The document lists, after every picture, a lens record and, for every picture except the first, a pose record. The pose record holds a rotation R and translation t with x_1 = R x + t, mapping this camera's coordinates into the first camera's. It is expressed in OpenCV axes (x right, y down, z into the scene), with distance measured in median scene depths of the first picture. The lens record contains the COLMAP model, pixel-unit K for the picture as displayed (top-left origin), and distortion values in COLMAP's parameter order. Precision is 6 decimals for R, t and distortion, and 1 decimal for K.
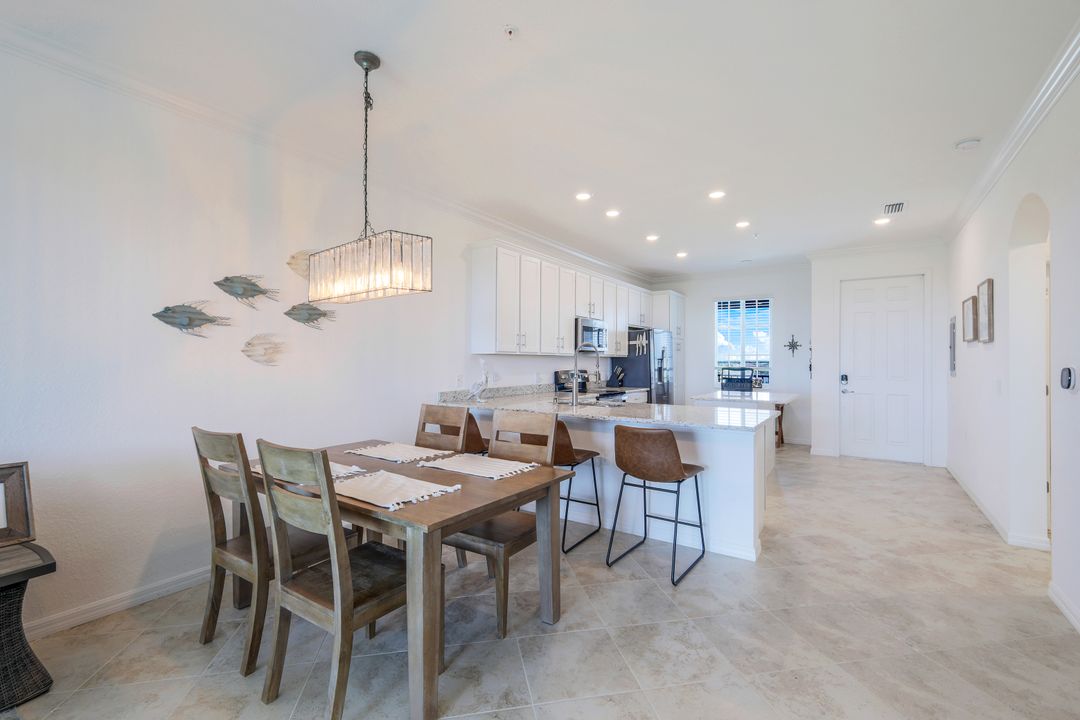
lens RADIAL K [[476.7, 0, 540.0], [0, 476.7, 360.0], [0, 0, 1]] dist [0.001770, 0.000149]
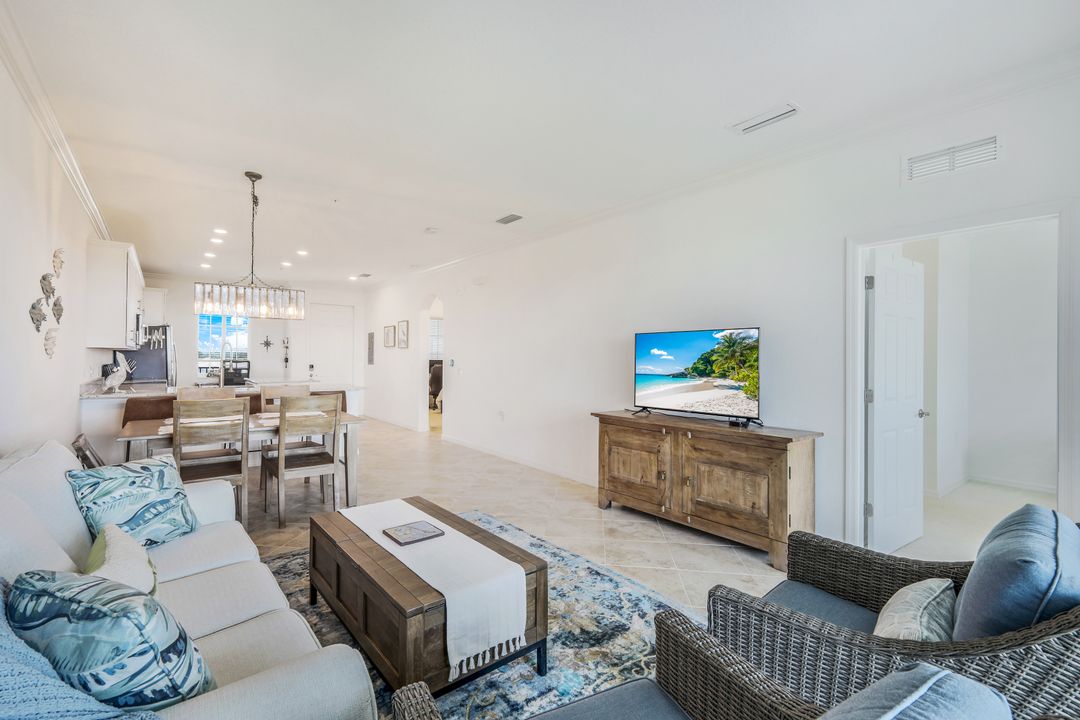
lens RADIAL K [[477.7, 0, 541.6], [0, 477.7, 357.5], [0, 0, 1]] dist [0.001243, -0.000170]
pose [[0.303625, 0.002320, 0.952789, -0.654007], [-0.011391, 0.999934, 0.001195, -0.002401], [-0.952724, -0.011216, 0.303631, -0.188201]]
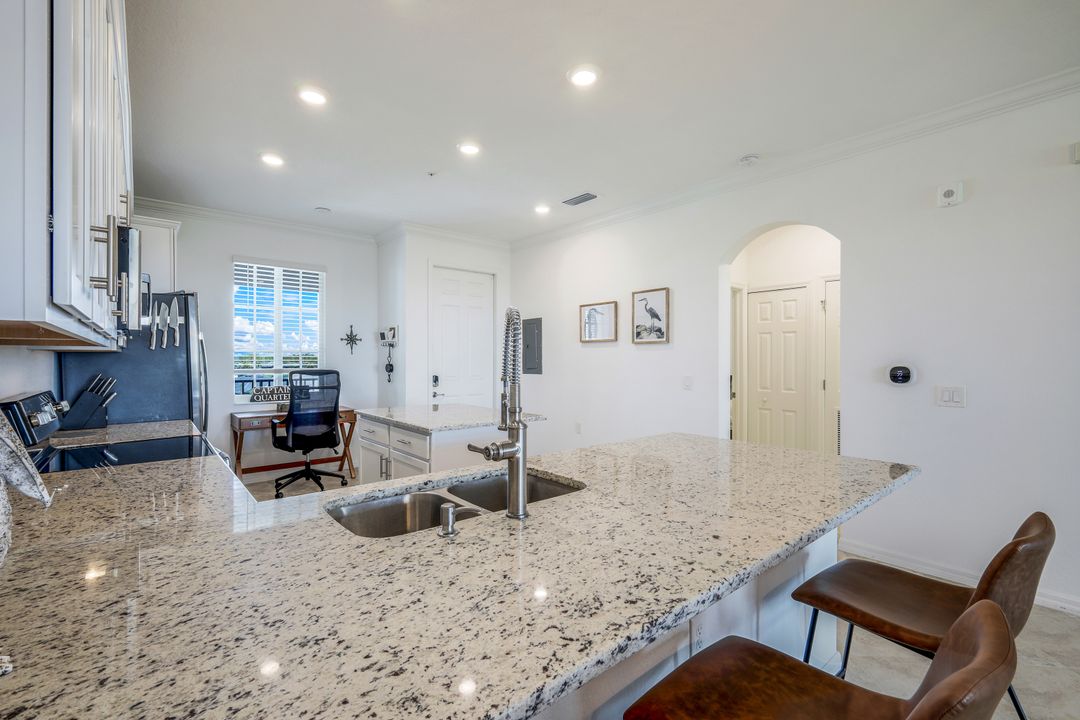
lens RADIAL K [[477.7, 0, 541.6], [0, 477.7, 357.5], [0, 0, 1]] dist [0.001243, -0.000170]
pose [[0.274223, -0.000702, 0.961666, -0.149536], [0.000352, 1.000000, 0.000630, -0.002018], [-0.961666, 0.000166, 0.274223, 0.627250]]
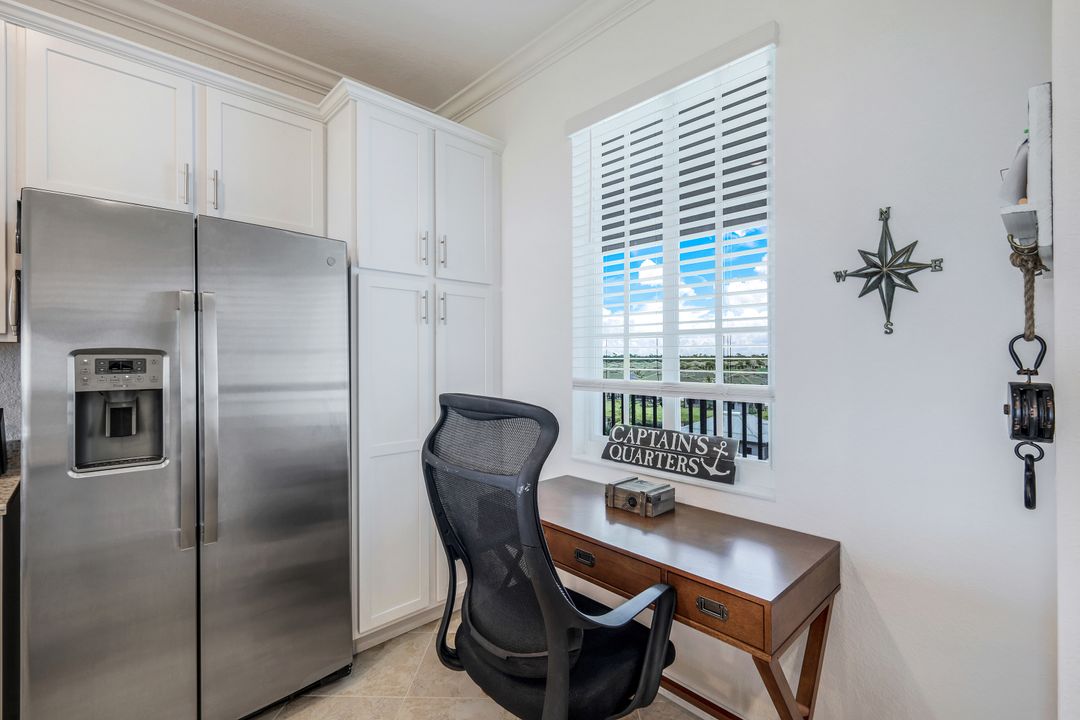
lens RADIAL K [[477.7, 0, 541.6], [0, 477.7, 357.5], [0, 0, 1]] dist [0.001243, -0.000170]
pose [[0.975080, -0.003235, -0.221830, 0.558991], [0.004219, 0.999983, 0.003963, 0.001266], [0.221814, -0.004800, 0.975077, 1.003333]]
